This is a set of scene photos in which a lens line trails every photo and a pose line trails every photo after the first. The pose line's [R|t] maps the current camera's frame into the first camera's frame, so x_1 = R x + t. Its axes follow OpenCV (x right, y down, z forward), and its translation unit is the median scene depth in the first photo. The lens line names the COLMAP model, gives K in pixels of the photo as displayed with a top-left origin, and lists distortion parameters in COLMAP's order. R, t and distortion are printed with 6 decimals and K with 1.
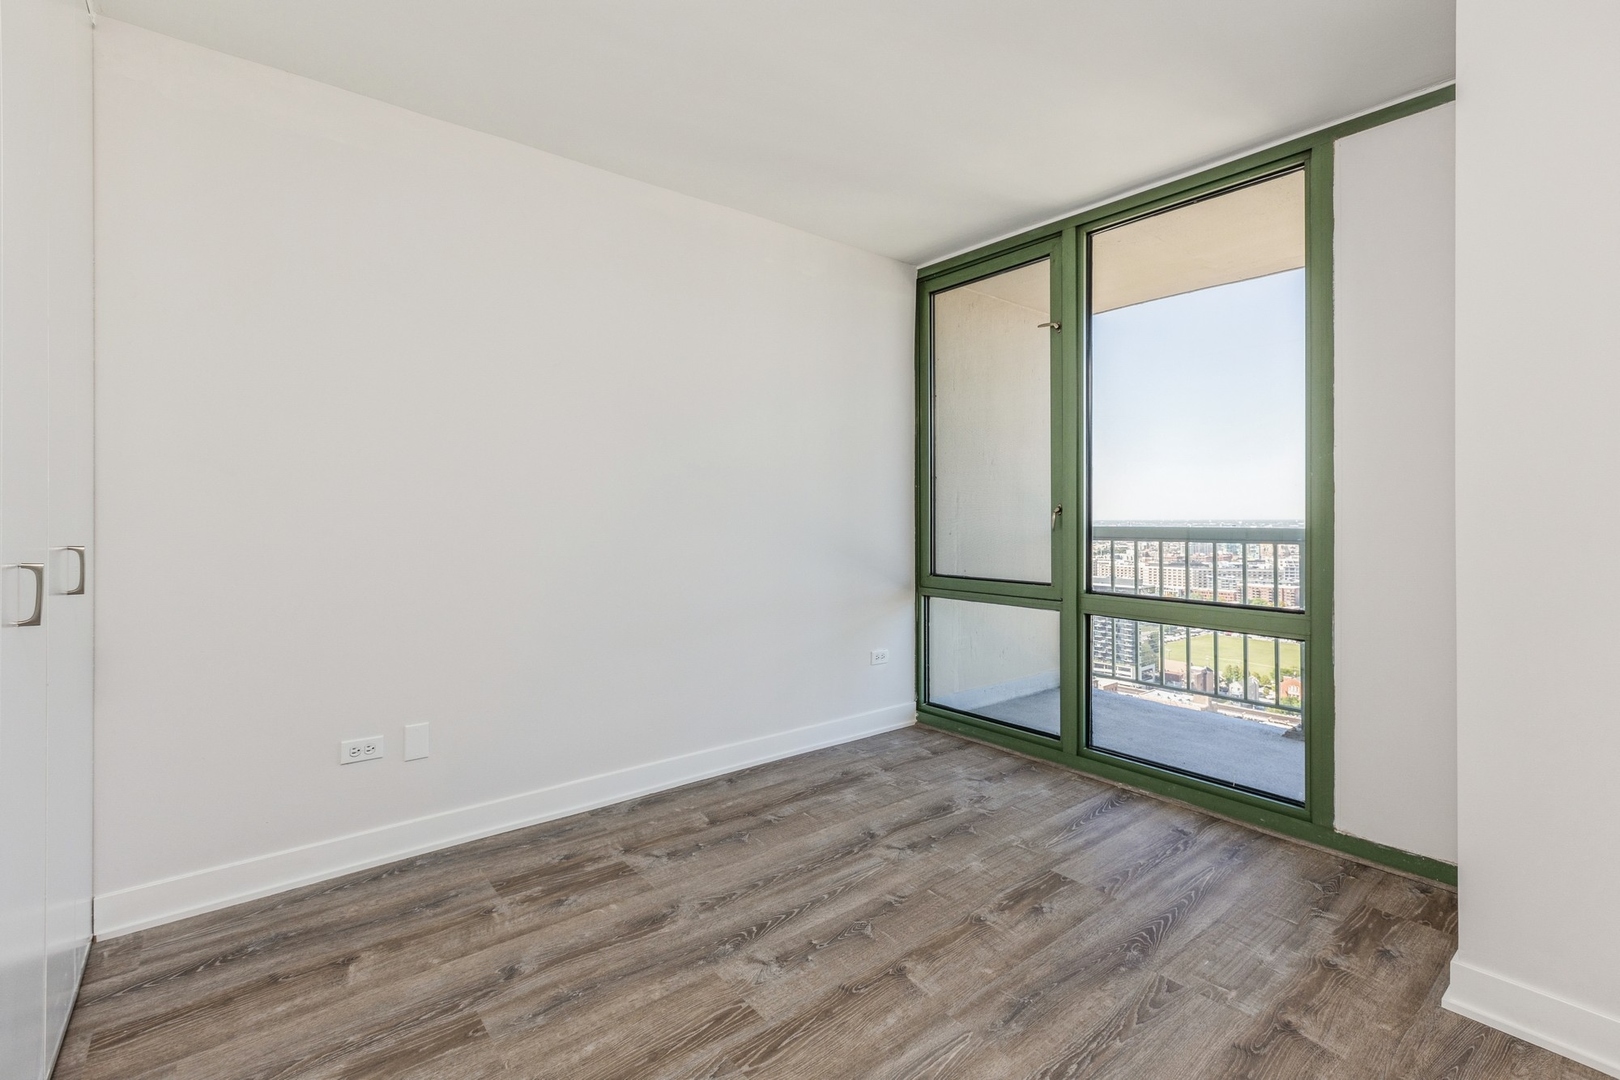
lens RADIAL K [[725.9, 0, 805.6], [0, 725.9, 513.6], [0, 0, 1]] dist [-0.000946, -0.000772]
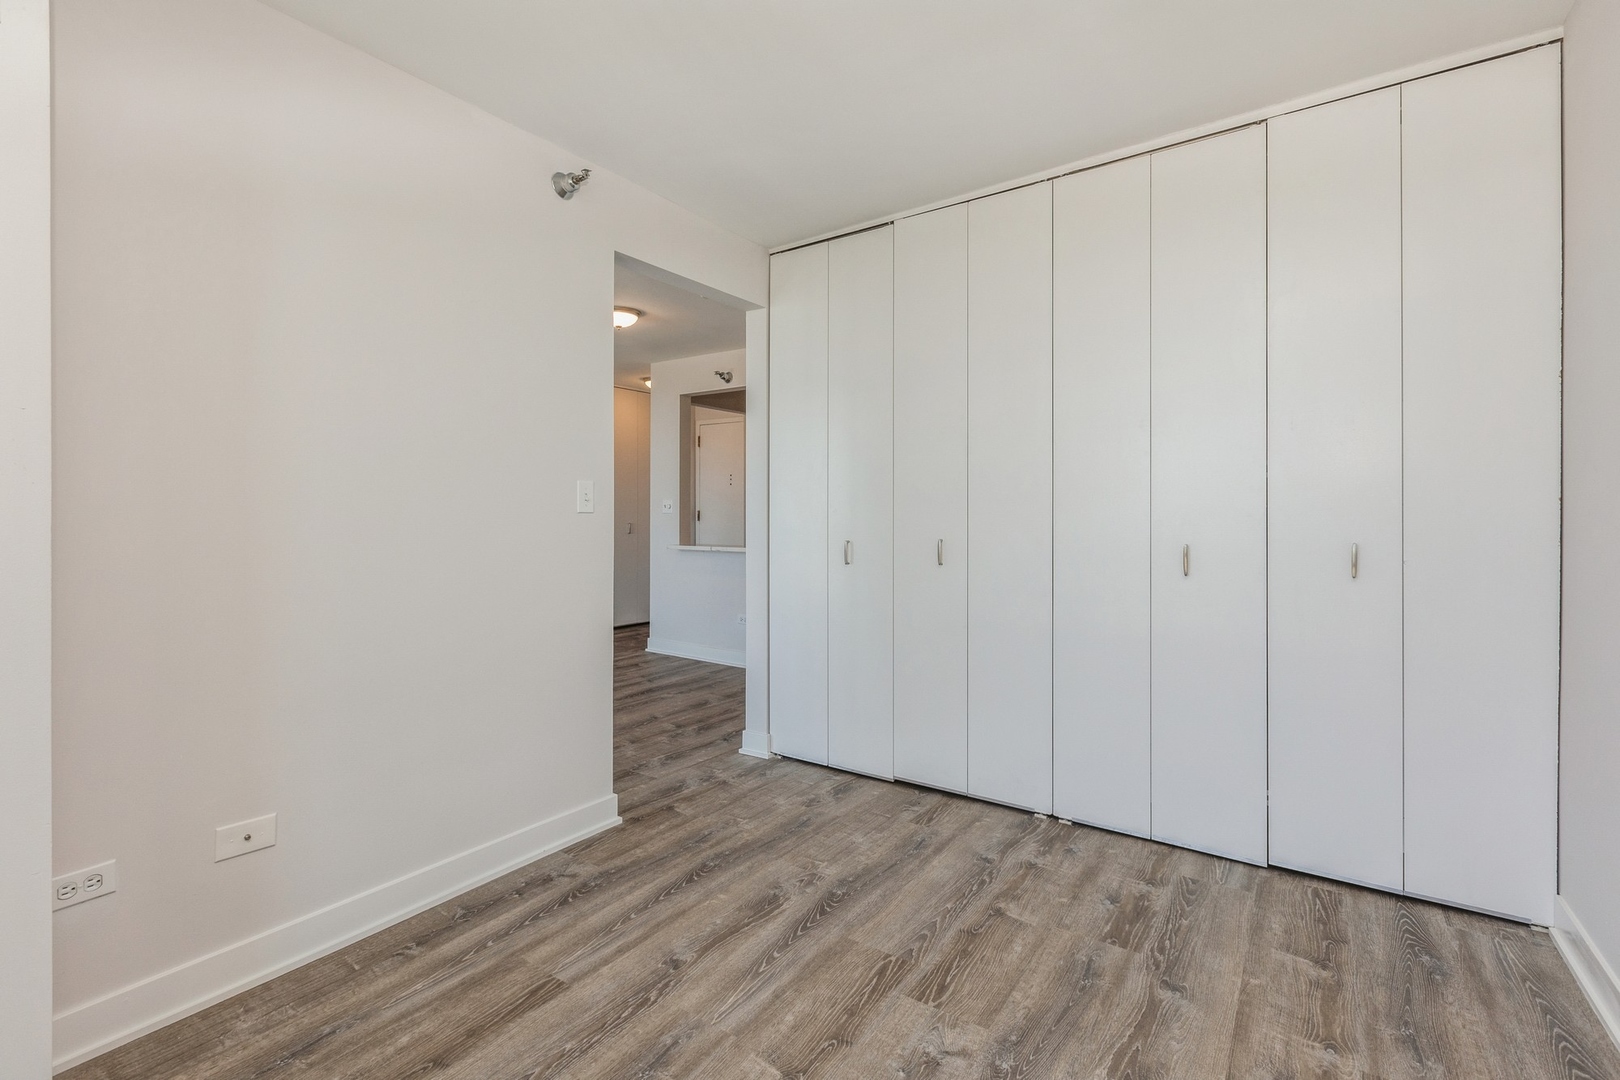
lens RADIAL K [[725.9, 0, 805.6], [0, 725.9, 513.6], [0, 0, 1]] dist [-0.000946, -0.000772]
pose [[-0.962609, 0.002671, -0.270881, 0.357357], [0.004864, 0.999961, -0.007425, -0.005361], [0.270851, -0.008465, -0.962584, 1.923009]]
